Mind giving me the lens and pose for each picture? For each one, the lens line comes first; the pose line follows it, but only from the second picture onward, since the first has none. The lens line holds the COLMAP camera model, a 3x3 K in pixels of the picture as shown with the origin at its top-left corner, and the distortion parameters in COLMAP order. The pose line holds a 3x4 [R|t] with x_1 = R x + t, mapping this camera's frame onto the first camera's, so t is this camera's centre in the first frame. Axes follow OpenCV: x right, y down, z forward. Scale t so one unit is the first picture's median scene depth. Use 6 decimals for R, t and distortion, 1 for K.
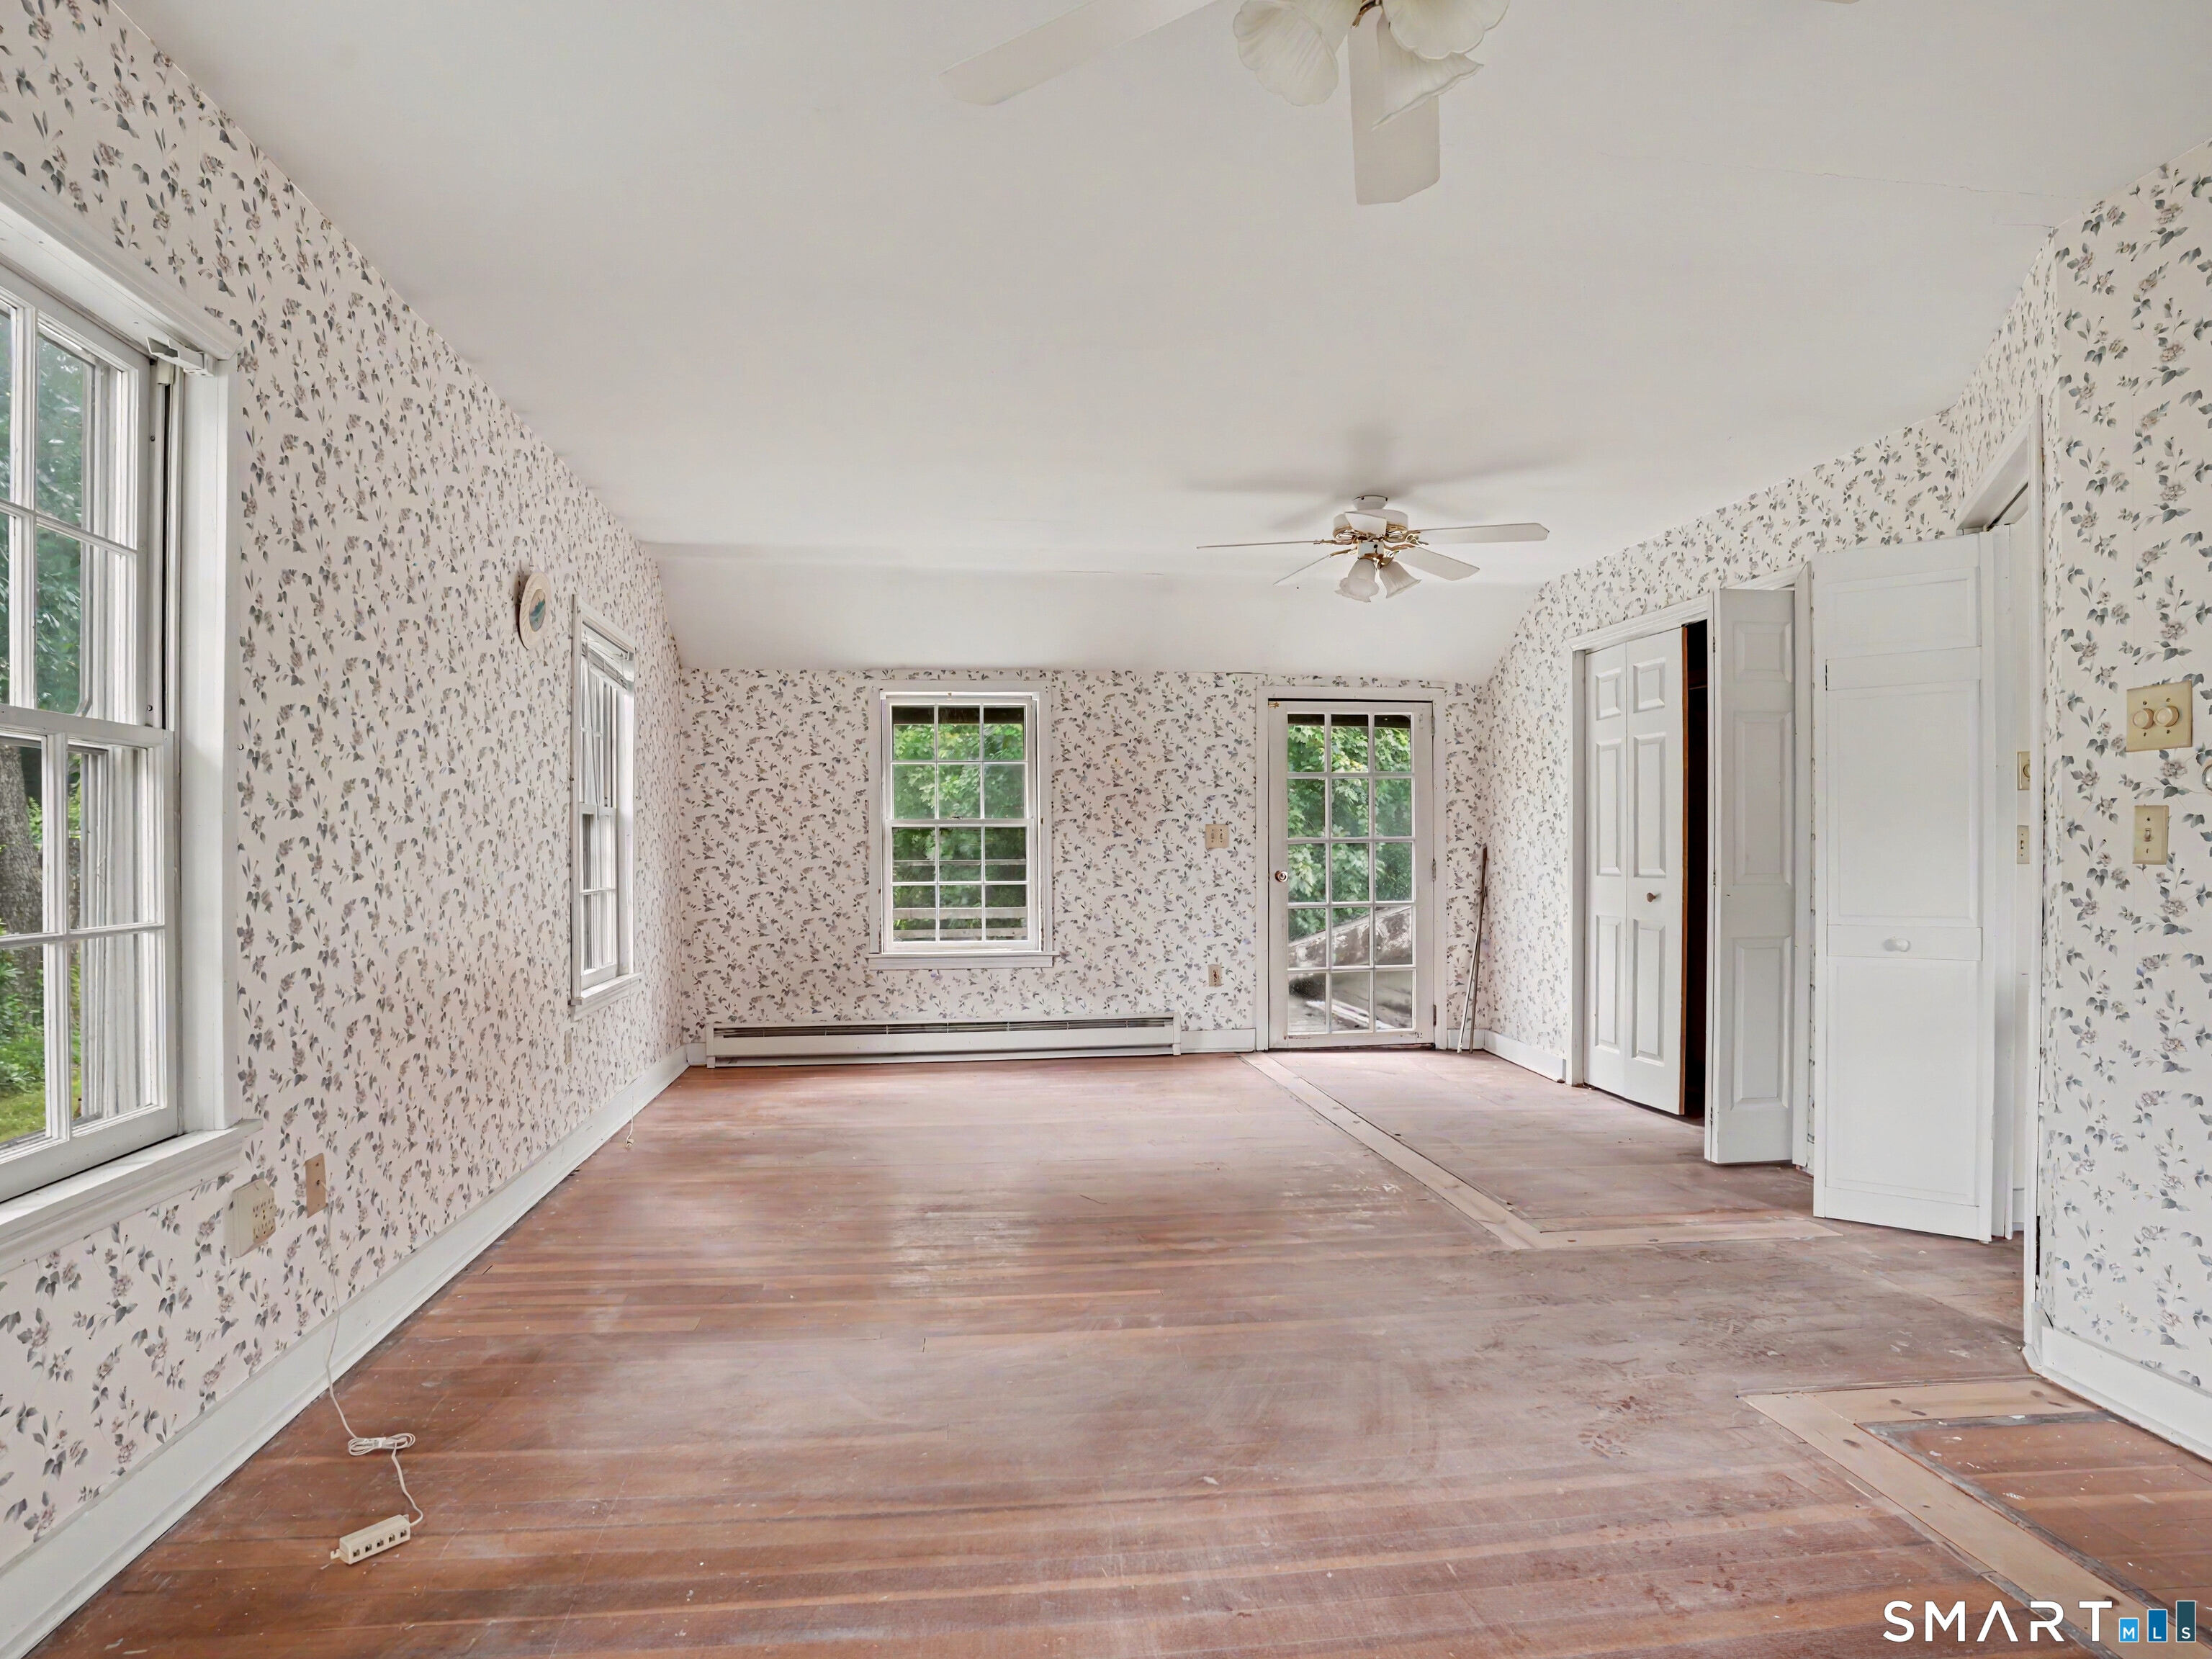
lens RADIAL K [[1271.3, 0, 1091.7], [0, 1271.3, 842.3], [0, 0, 1]] dist [-0.041902, 0.009666]
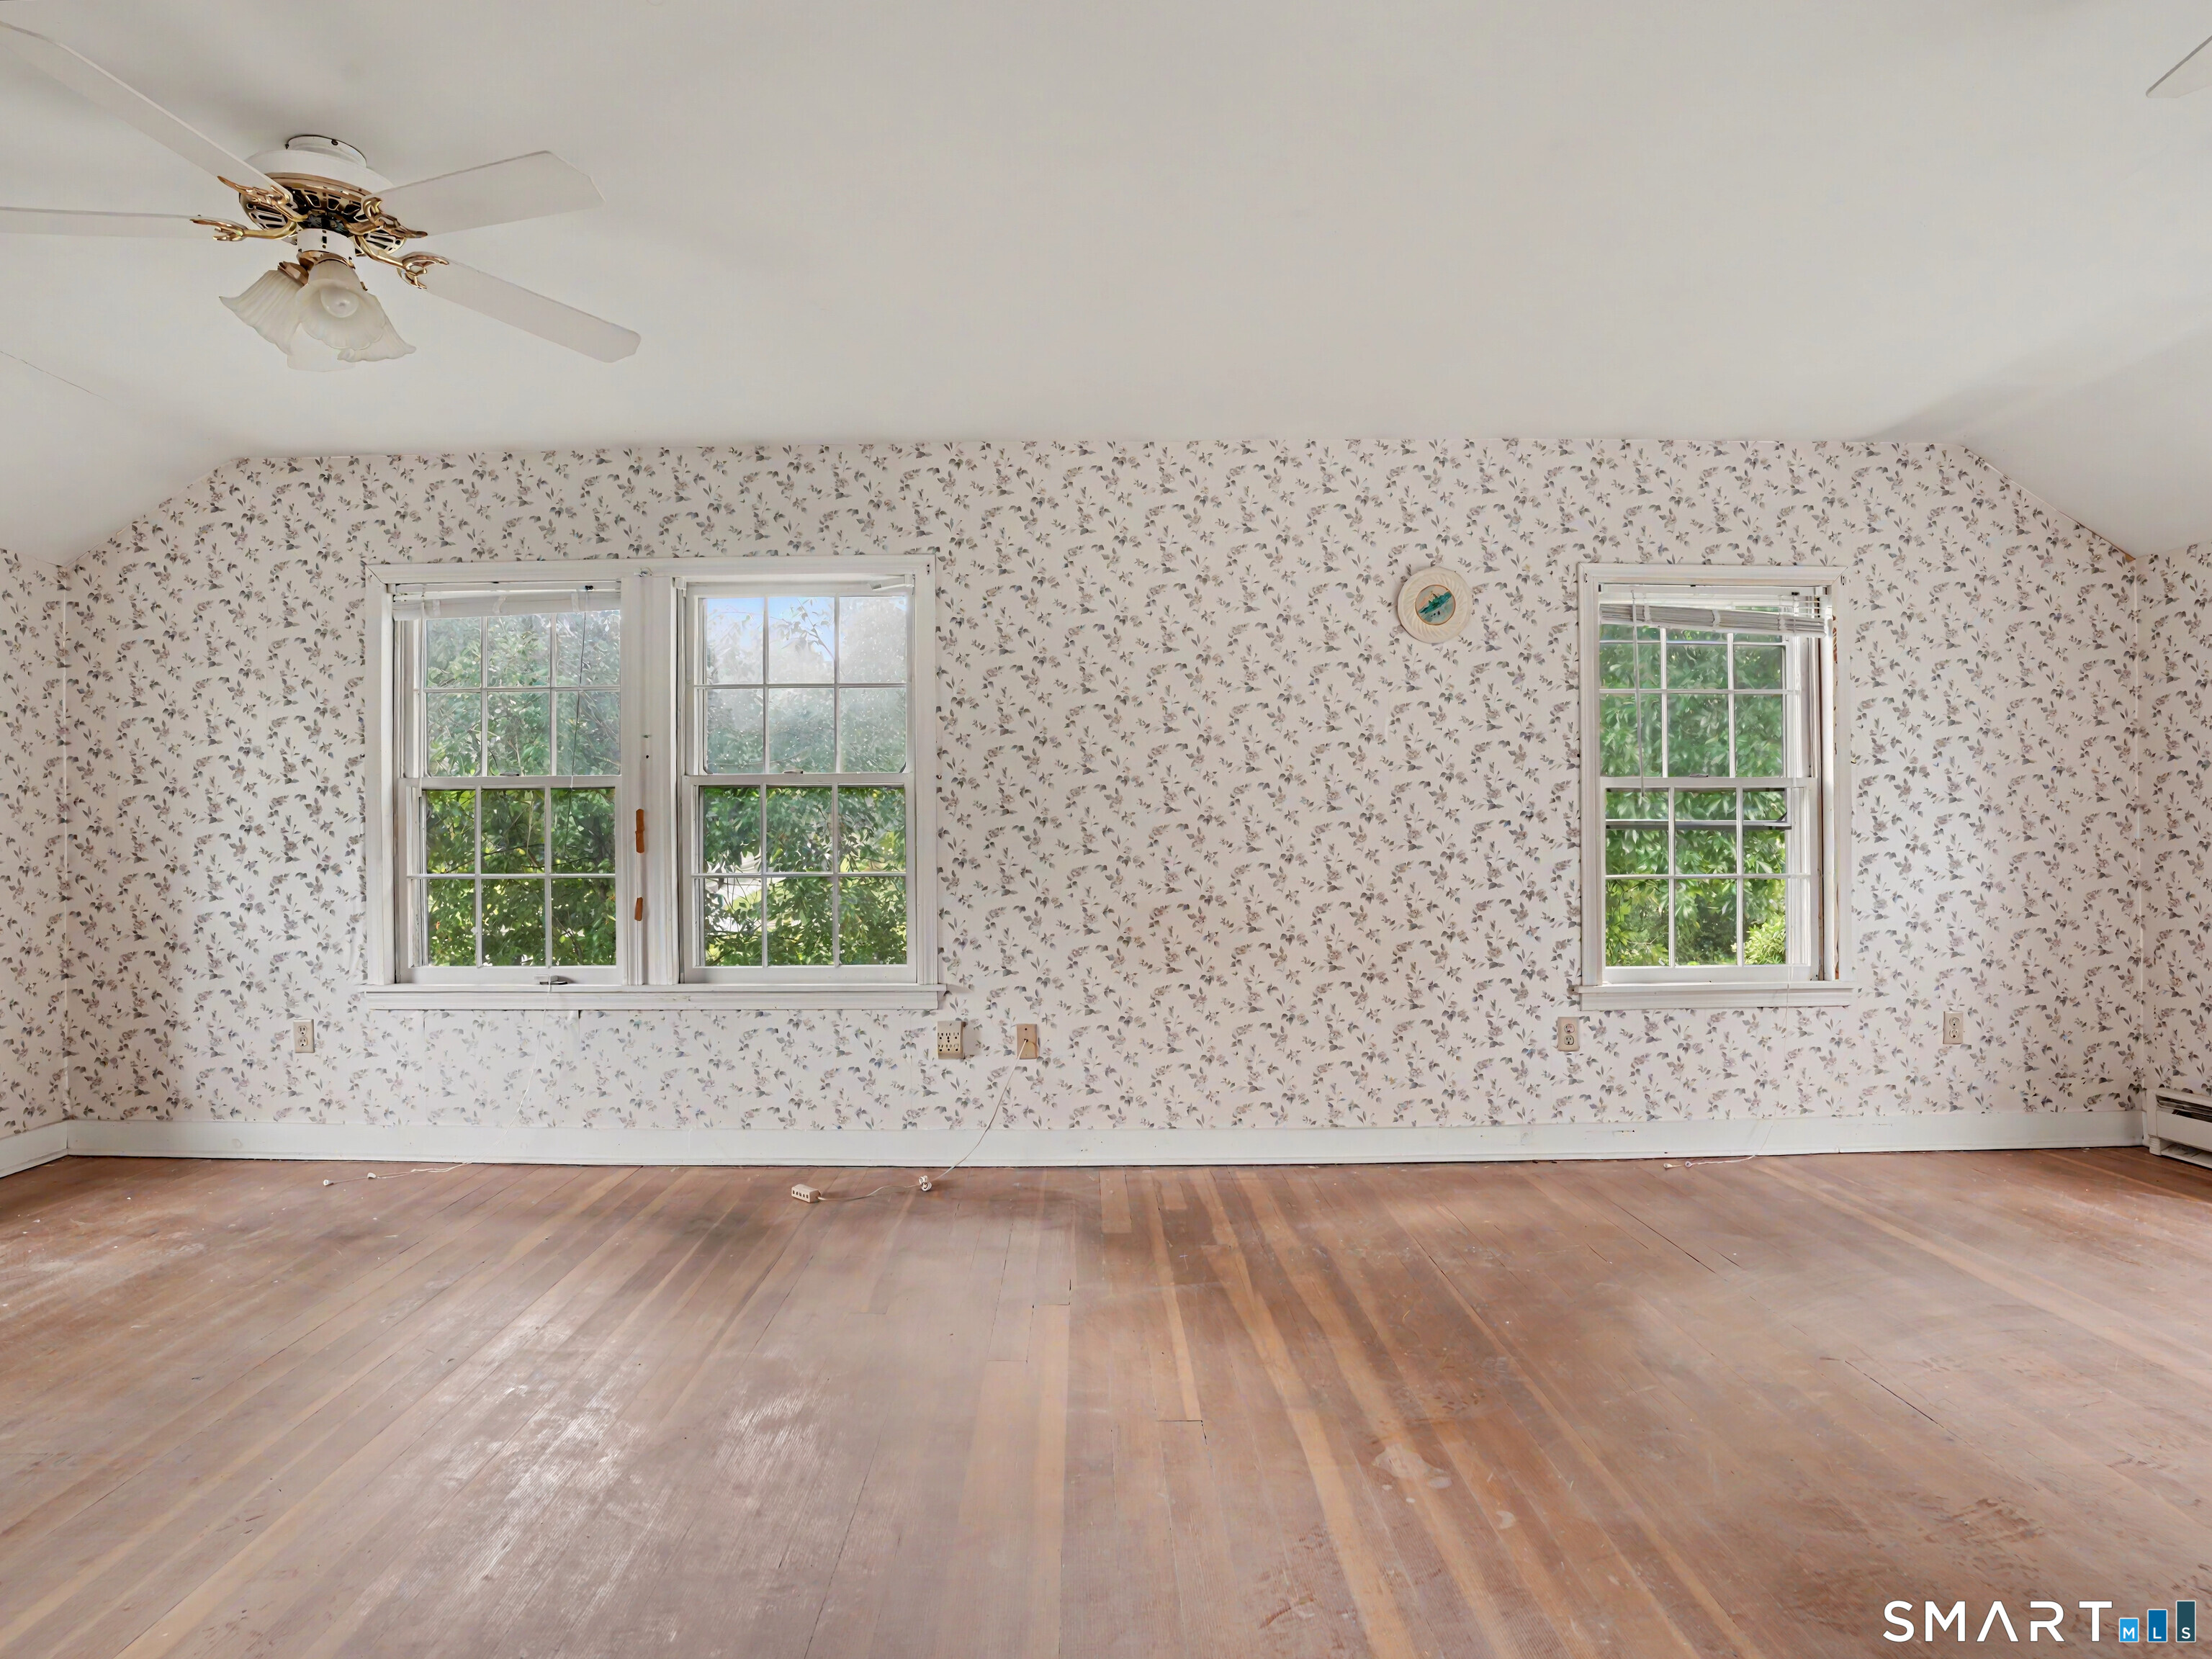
lens RADIAL K [[1271.3, 0, 1097.9], [0, 1271.3, 830.5], [0, 0, 1]] dist [-0.041902, 0.009666]
pose [[-0.110307, -0.003109, -0.993893, 0.812670], [0.012054, 0.999917, -0.004466, 0.008242], [0.993824, -0.012473, -0.110261, 1.039414]]
